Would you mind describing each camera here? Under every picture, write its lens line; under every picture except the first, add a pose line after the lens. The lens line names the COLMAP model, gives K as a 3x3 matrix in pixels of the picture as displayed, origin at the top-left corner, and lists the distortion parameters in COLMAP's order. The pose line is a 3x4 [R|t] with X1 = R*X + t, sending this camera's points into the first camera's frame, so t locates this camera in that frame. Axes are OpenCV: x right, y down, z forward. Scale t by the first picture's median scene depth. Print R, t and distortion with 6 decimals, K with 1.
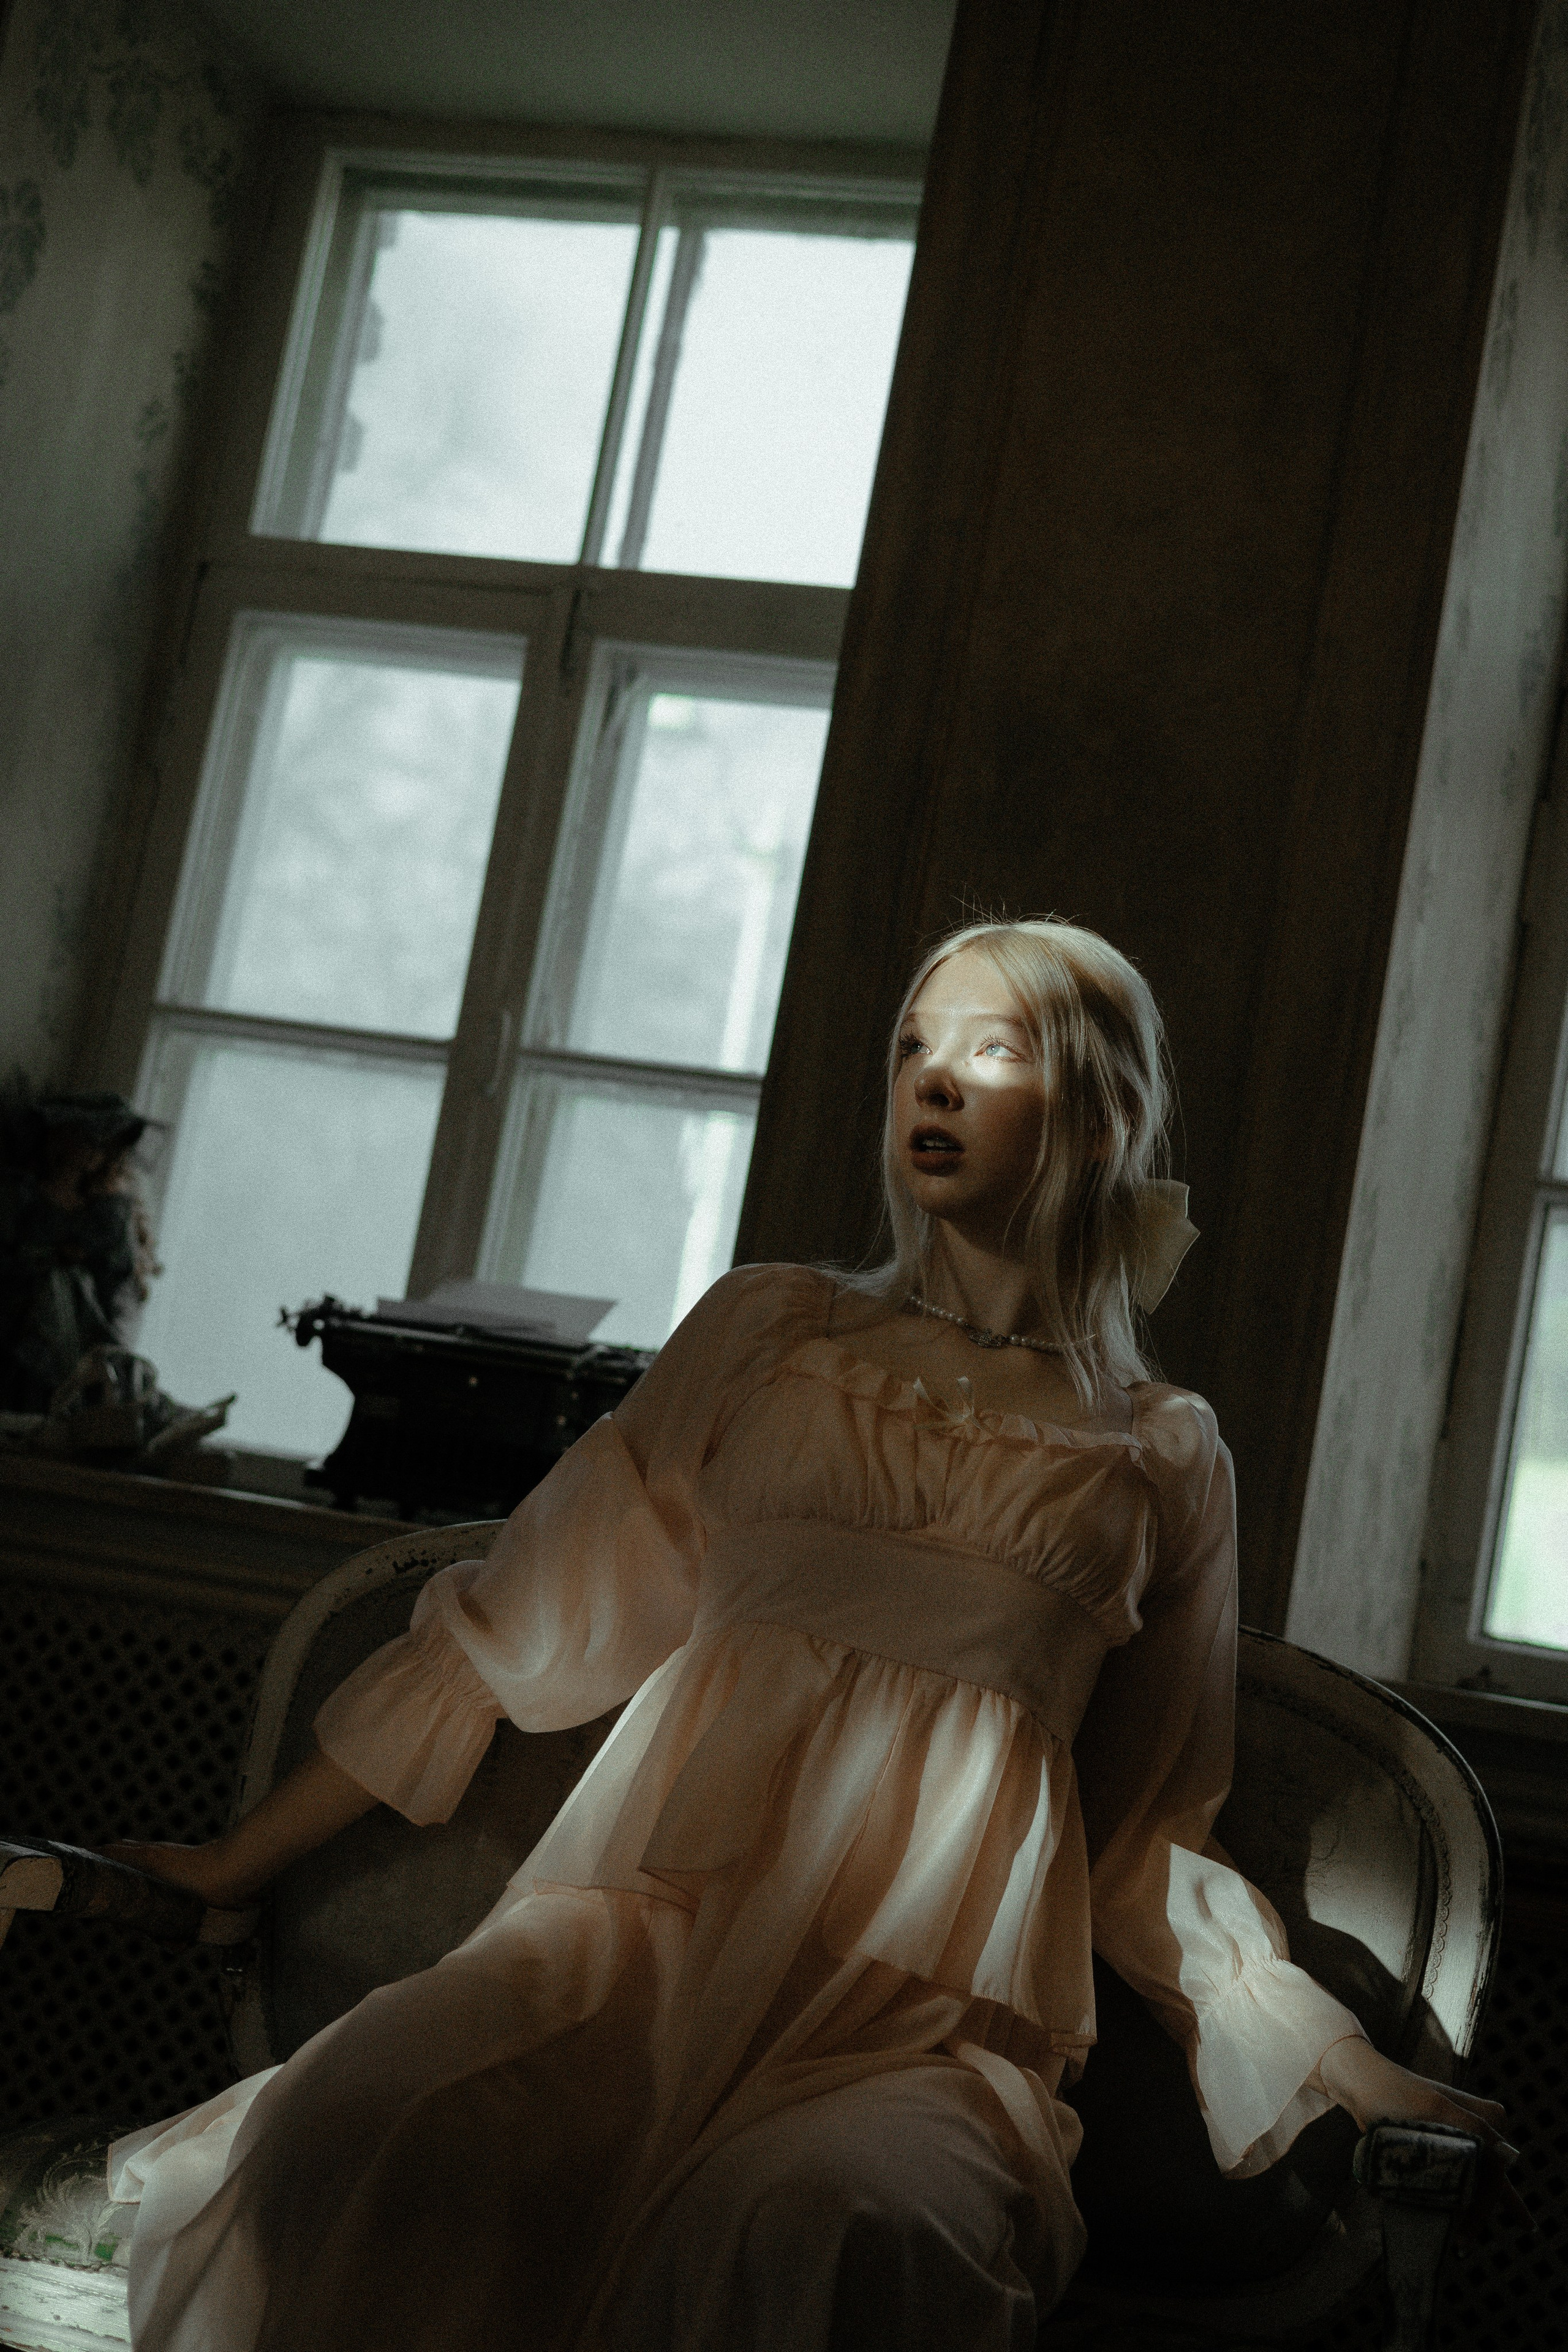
lens RADIAL K [[3785.2, 0, 784.0], [0, 3785.2, 1176.0], [0, 0, 1]] dist [0.013706, 0.090235]
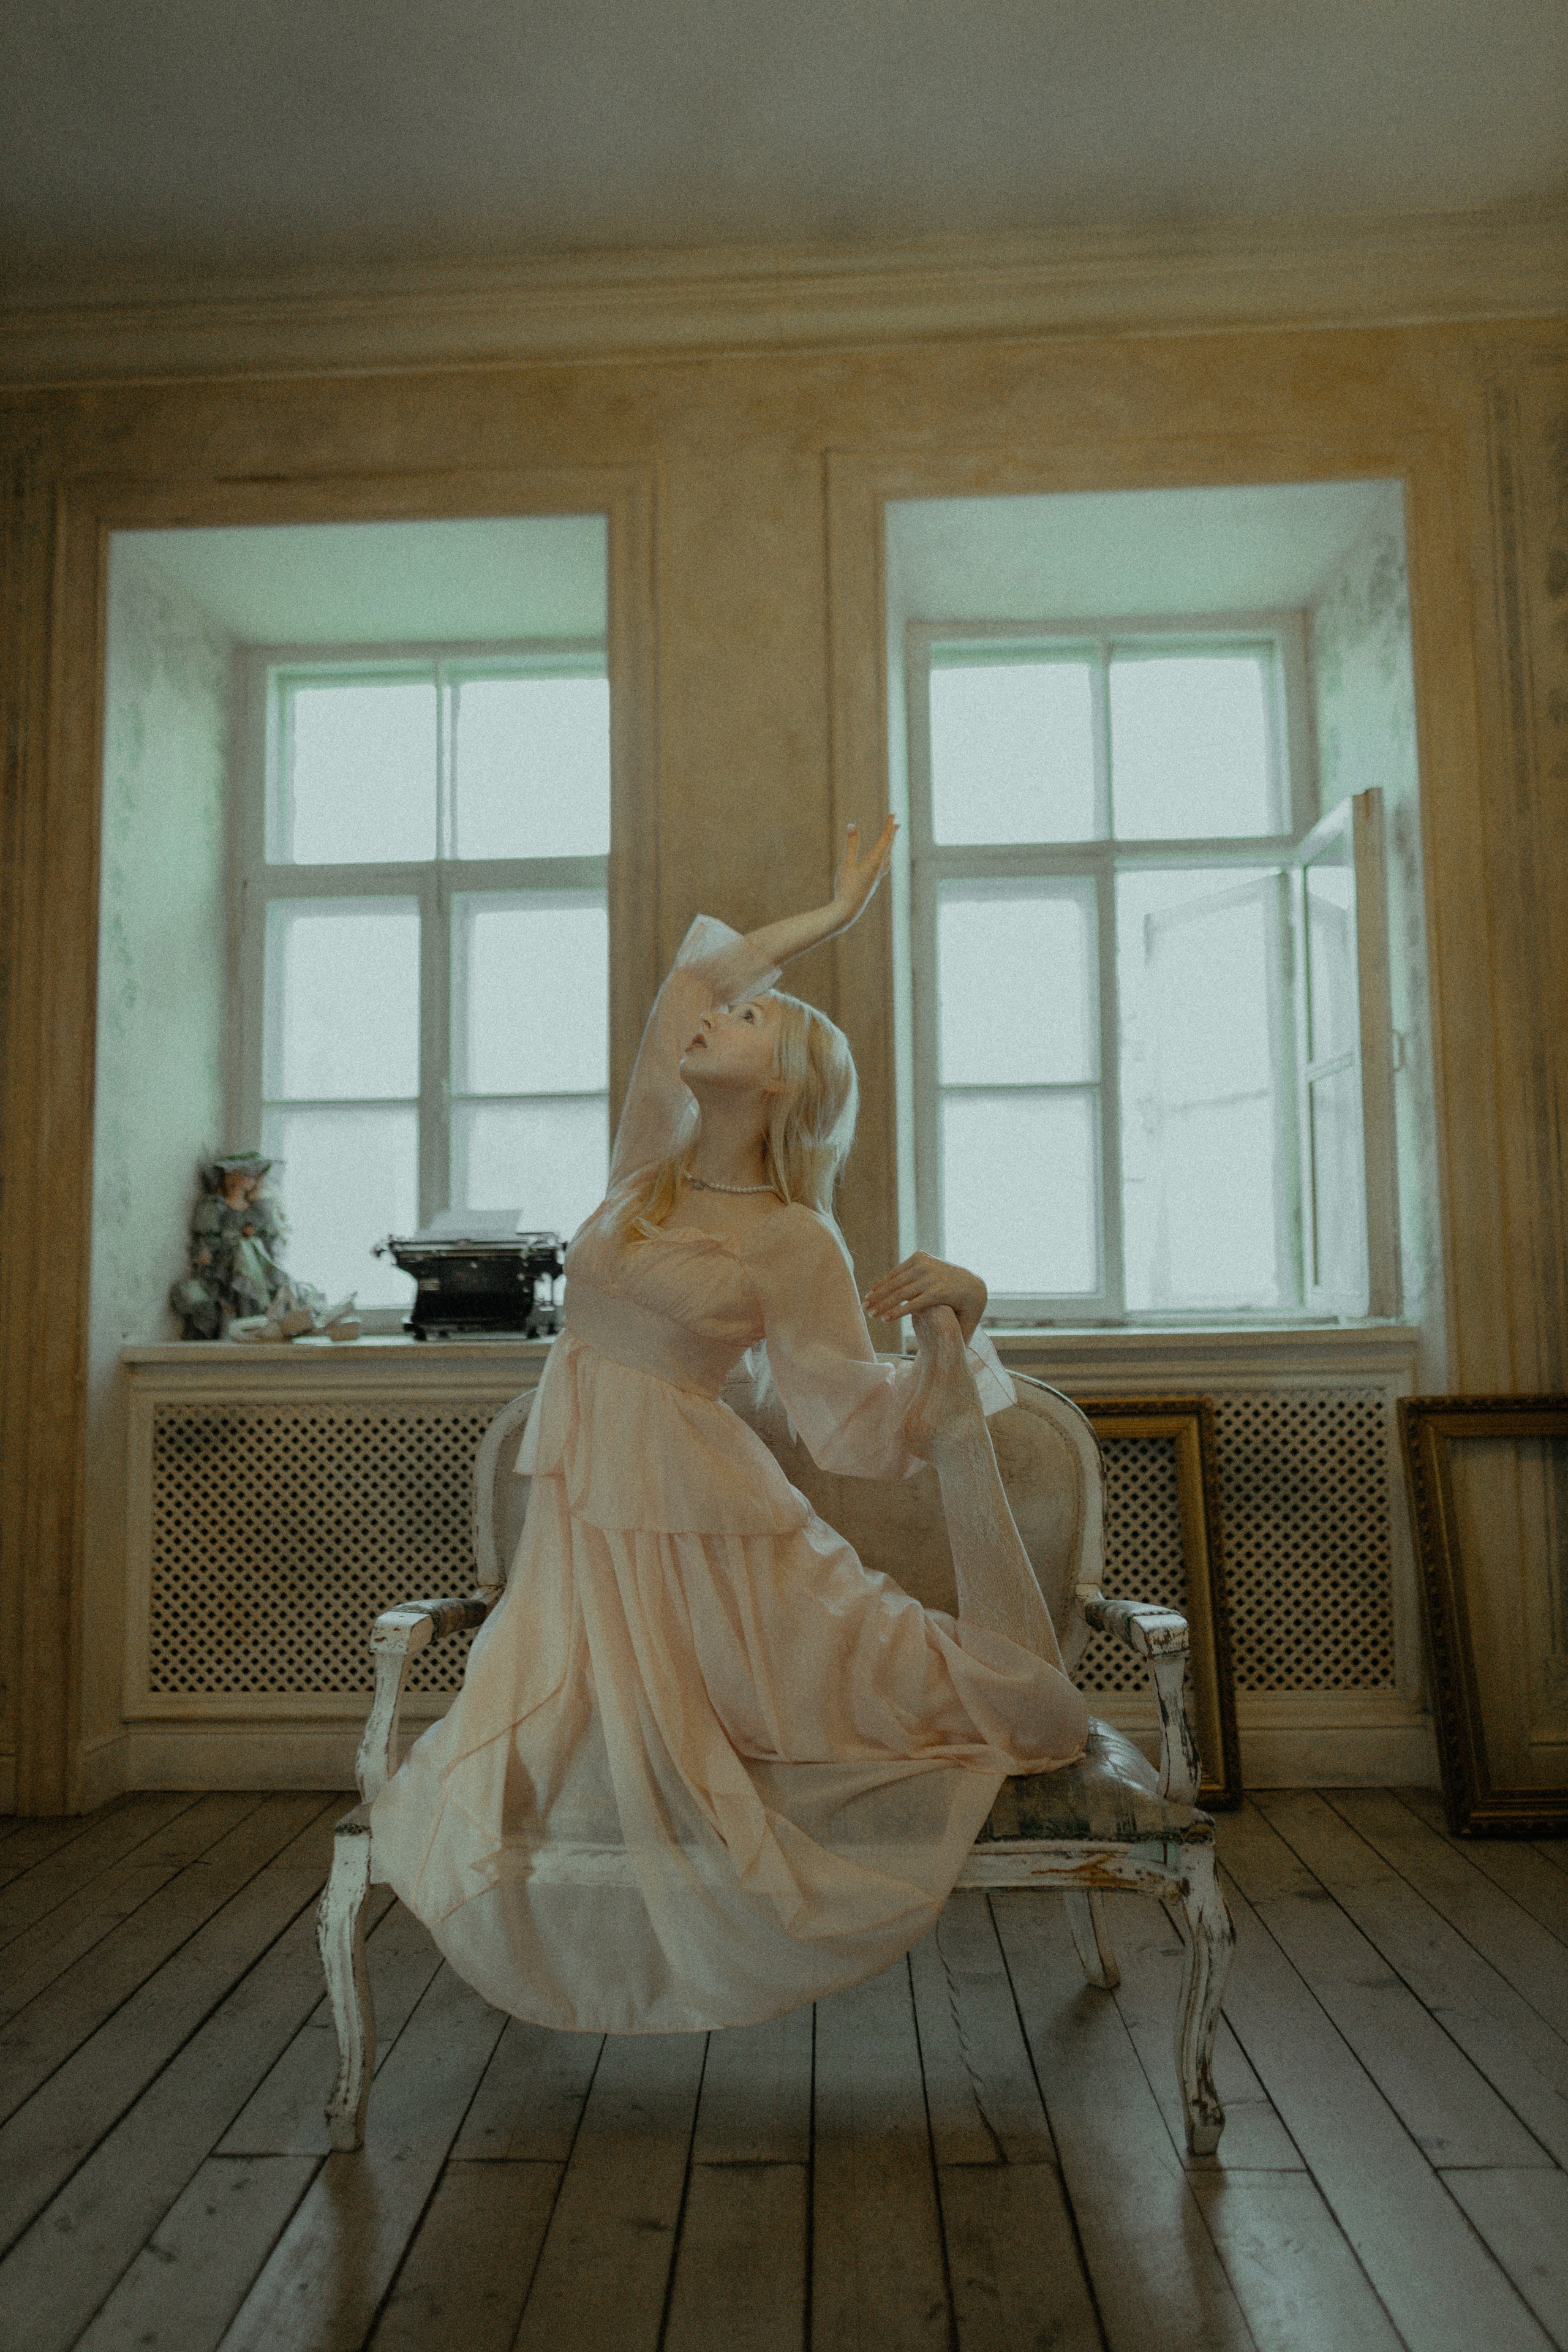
lens RADIAL K [[1593.8, 0, 776.7], [0, 1593.8, 1184.2], [0, 0, 1]] dist [-0.002485, -0.000529]
pose [[0.965855, -0.166542, 0.198463, -0.078814], [0.149479, 0.983880, 0.098166, -0.045637], [-0.211612, -0.065148, 0.975180, 0.104734]]
